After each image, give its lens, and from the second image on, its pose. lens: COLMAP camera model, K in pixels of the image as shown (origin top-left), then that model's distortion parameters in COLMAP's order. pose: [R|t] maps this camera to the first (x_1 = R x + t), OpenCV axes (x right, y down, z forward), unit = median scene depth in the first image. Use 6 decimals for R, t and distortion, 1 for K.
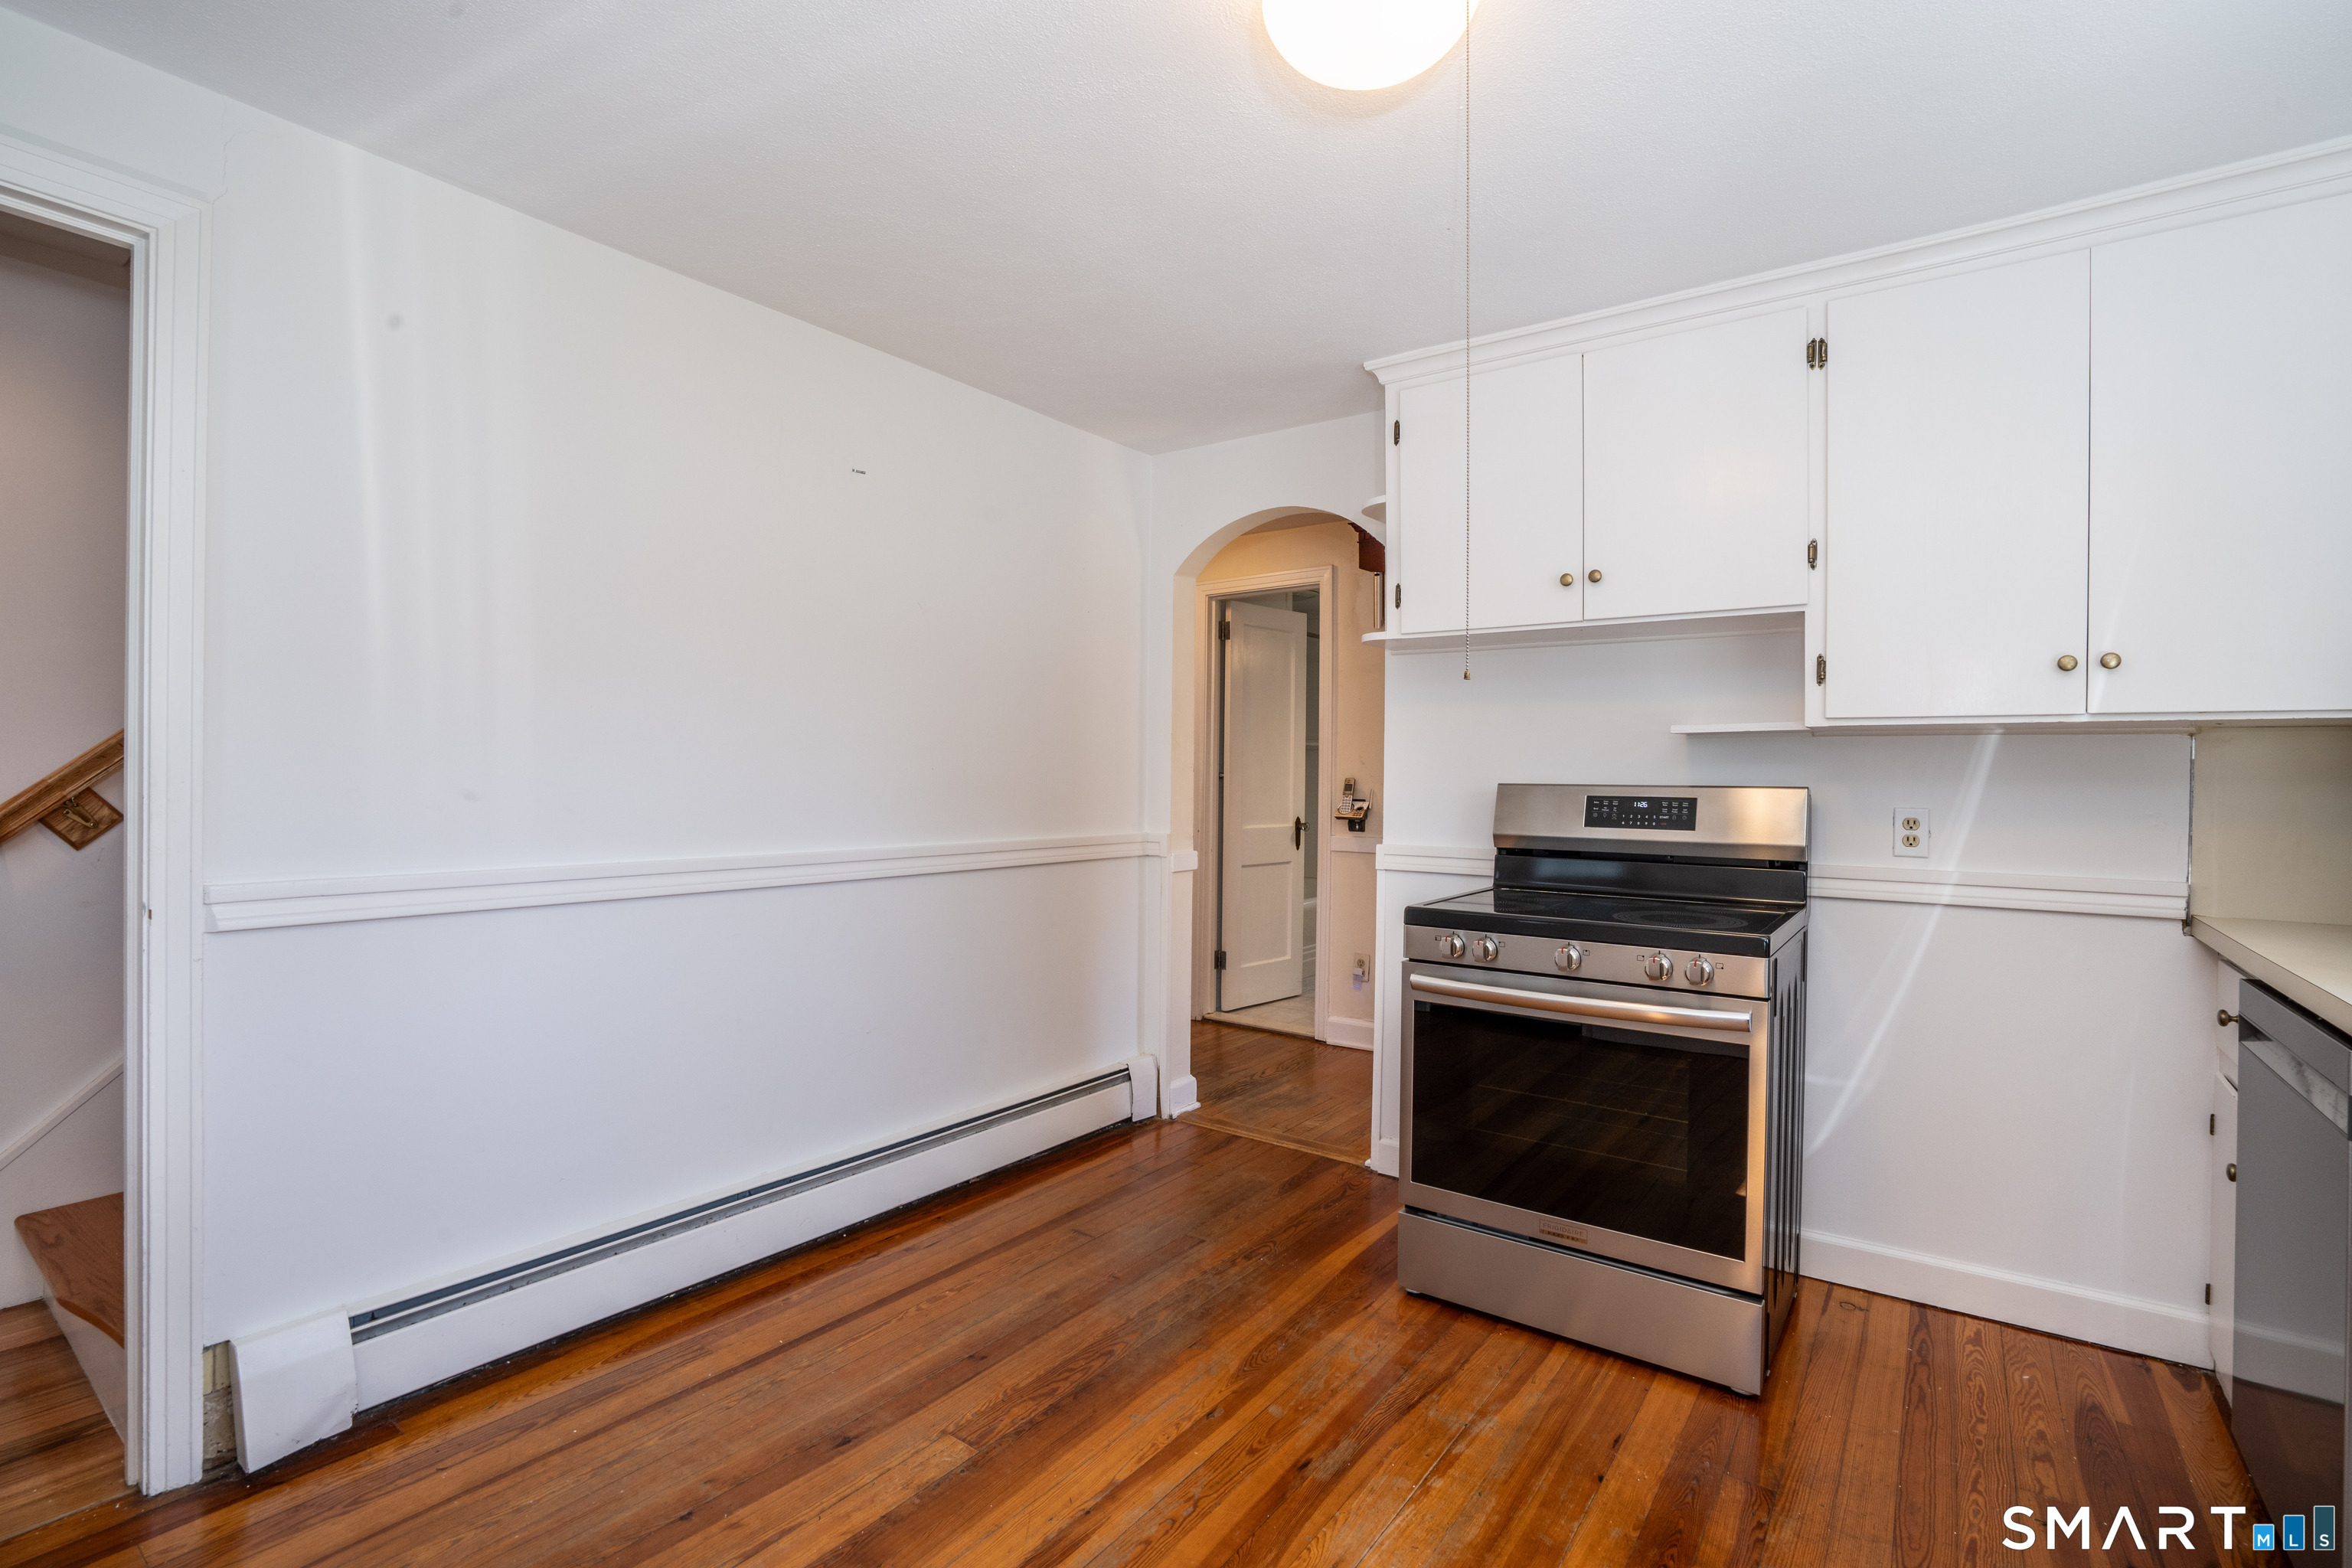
lens RADIAL K [[1083.1, 0, 1165.1], [0, 1083.1, 768.7], [0, 0, 1]] dist [-0.060027, 0.022336]
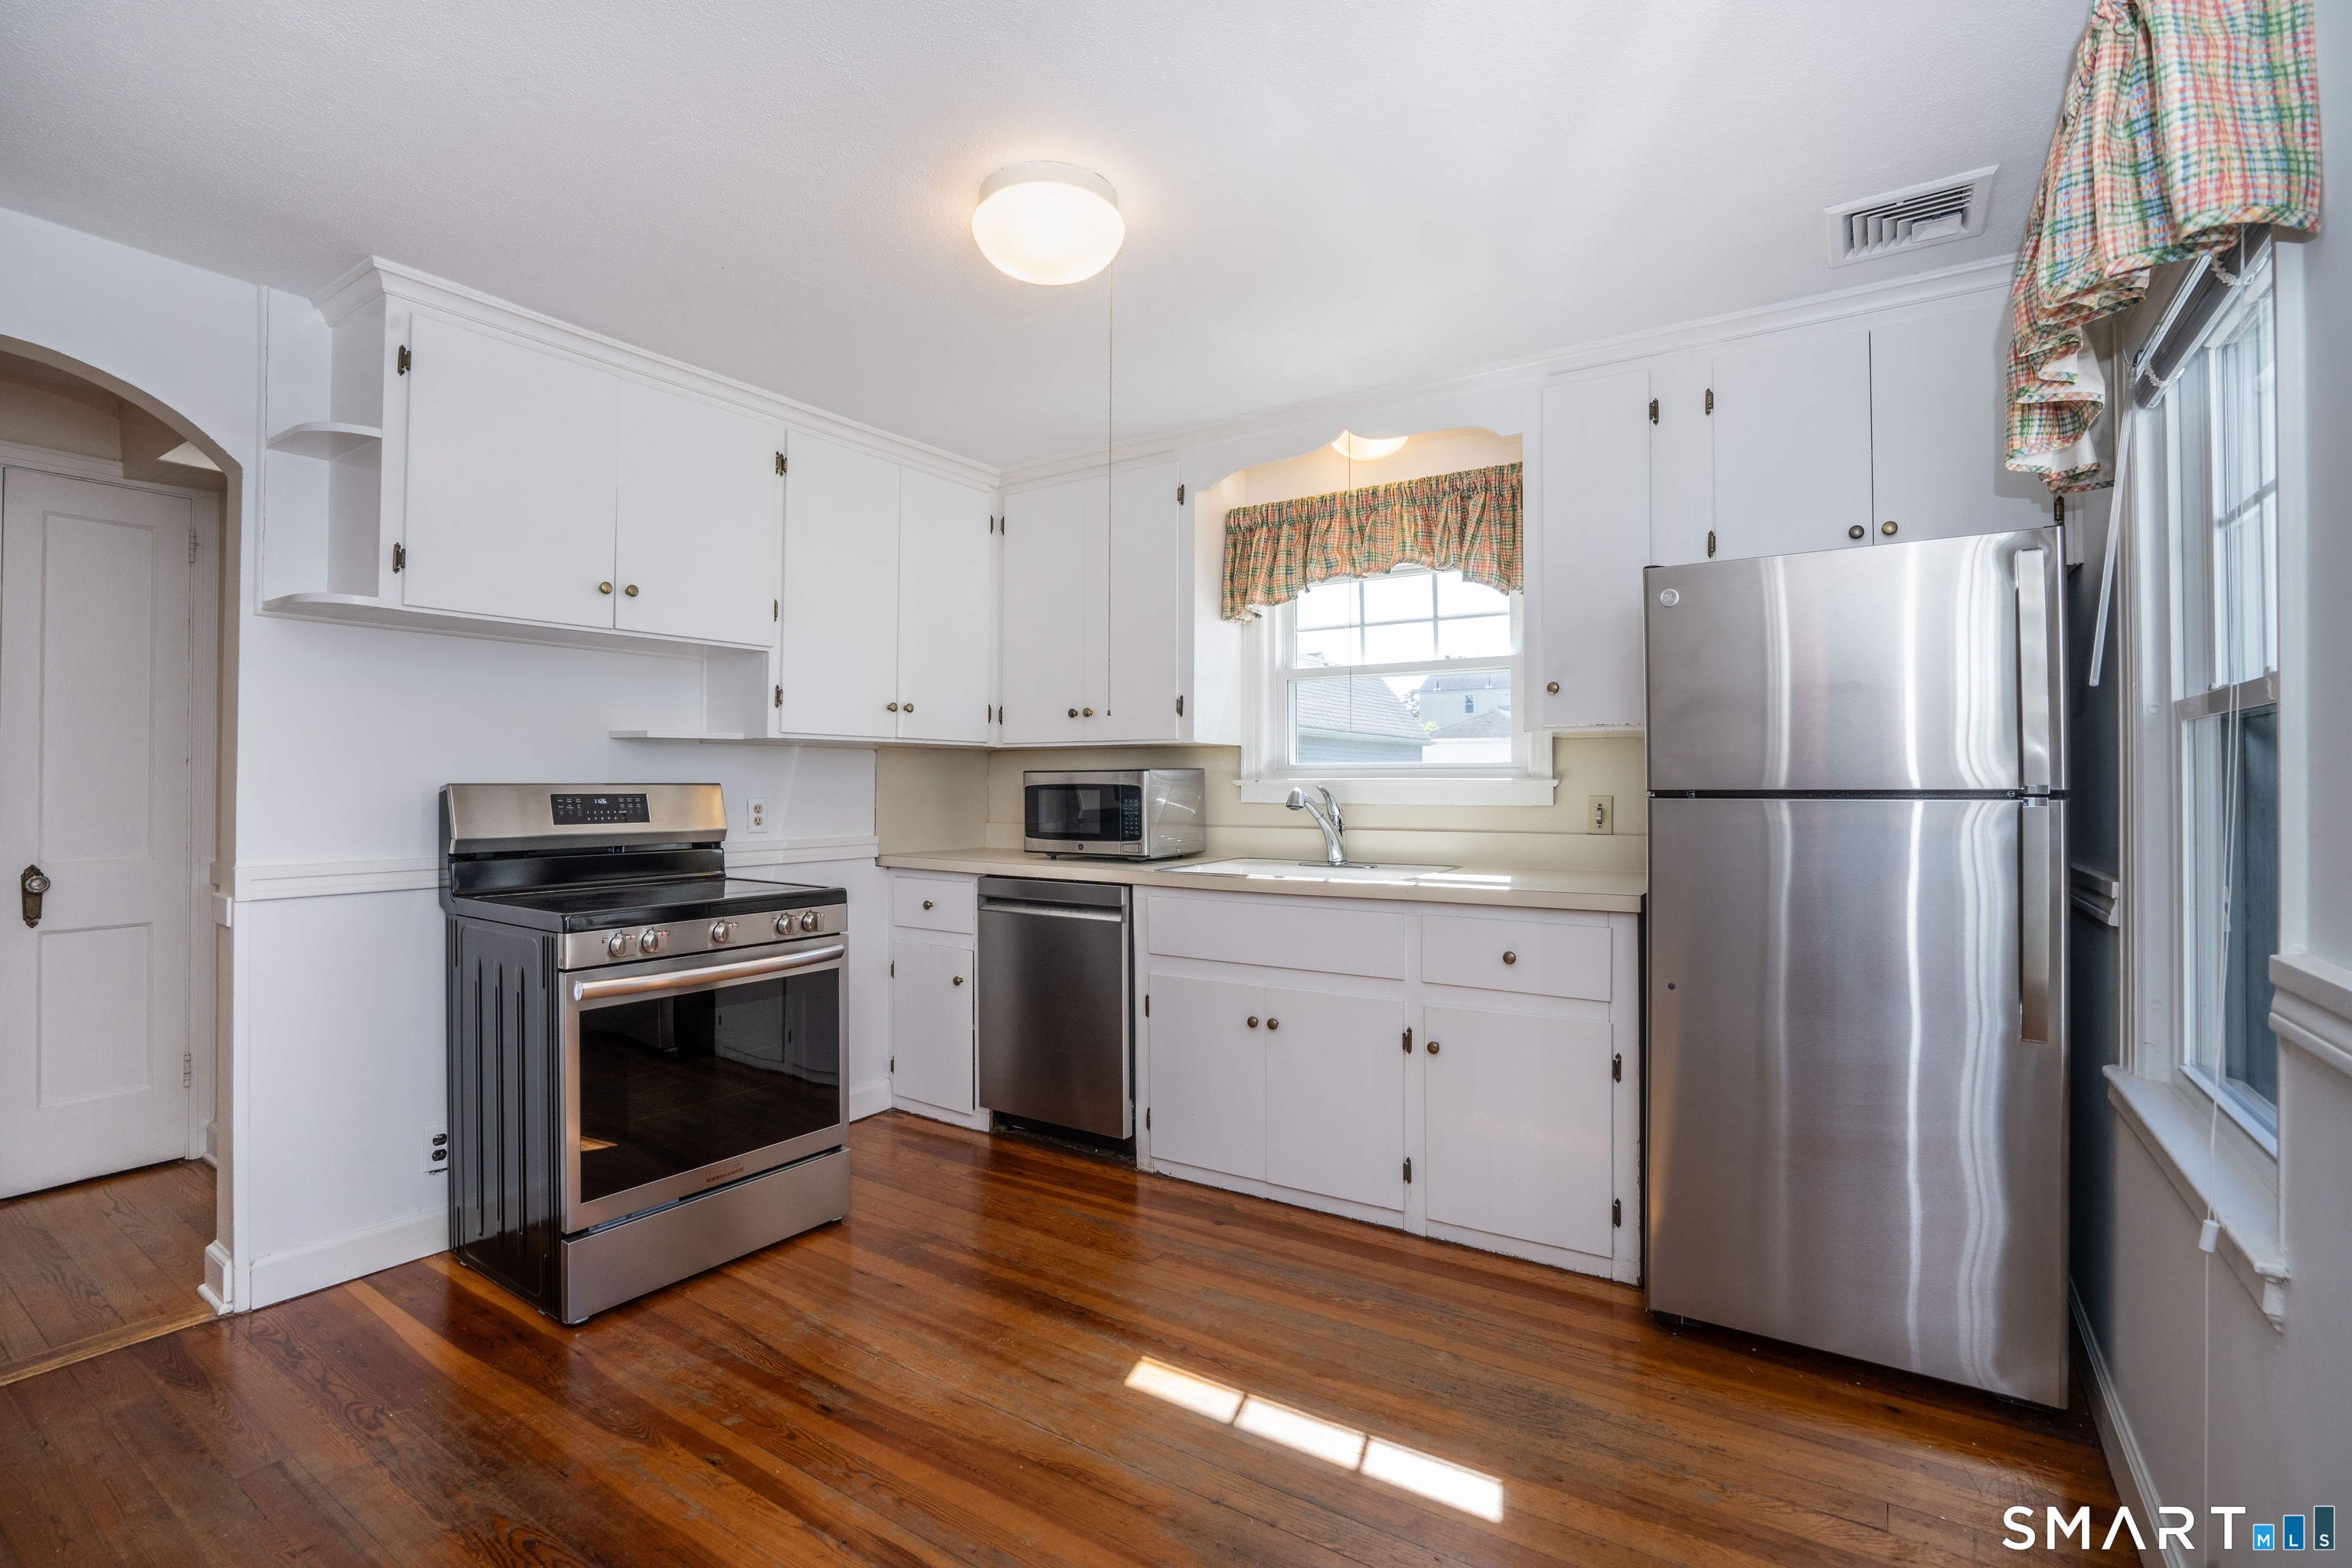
lens RADIAL K [[1083.1, 0, 1165.1], [0, 1083.1, 768.7], [0, 0, 1]] dist [-0.060027, 0.022336]
pose [[-0.053274, 0.006691, 0.998558, -0.792083], [-0.000904, 0.999977, -0.006748, 0.008780], [-0.998580, -0.001262, -0.053267, 0.581131]]
